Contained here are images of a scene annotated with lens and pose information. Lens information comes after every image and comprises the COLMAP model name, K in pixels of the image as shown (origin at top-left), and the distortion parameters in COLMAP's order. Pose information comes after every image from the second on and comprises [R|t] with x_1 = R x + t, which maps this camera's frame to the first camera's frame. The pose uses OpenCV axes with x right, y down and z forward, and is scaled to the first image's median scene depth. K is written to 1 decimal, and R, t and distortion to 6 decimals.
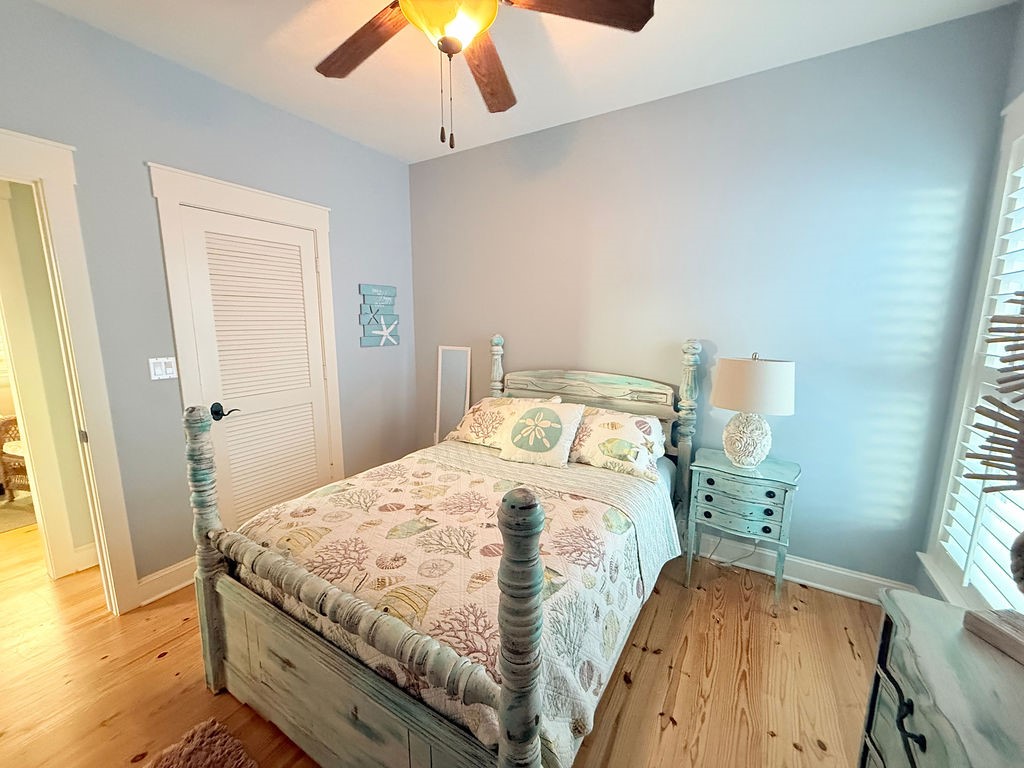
lens RADIAL K [[408.6, 0, 506.7], [0, 408.6, 386.9], [0, 0, 1]] dist [-0.001259, -0.000014]
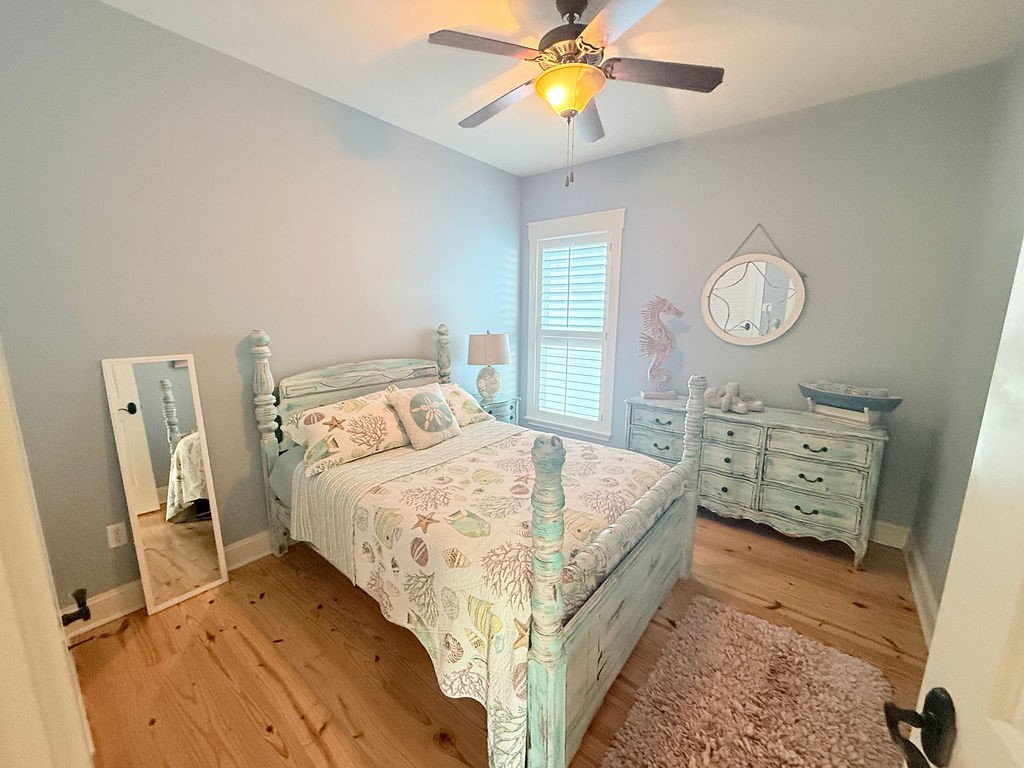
lens RADIAL K [[408.6, 0, 513.2], [0, 408.6, 387.1], [0, 0, 1]] dist [-0.001259, -0.000014]
pose [[0.113231, -0.183296, 0.976515, -1.054918], [0.160222, 0.973341, 0.164122, -0.114708], [-0.980565, 0.137876, 0.139580, 0.697355]]
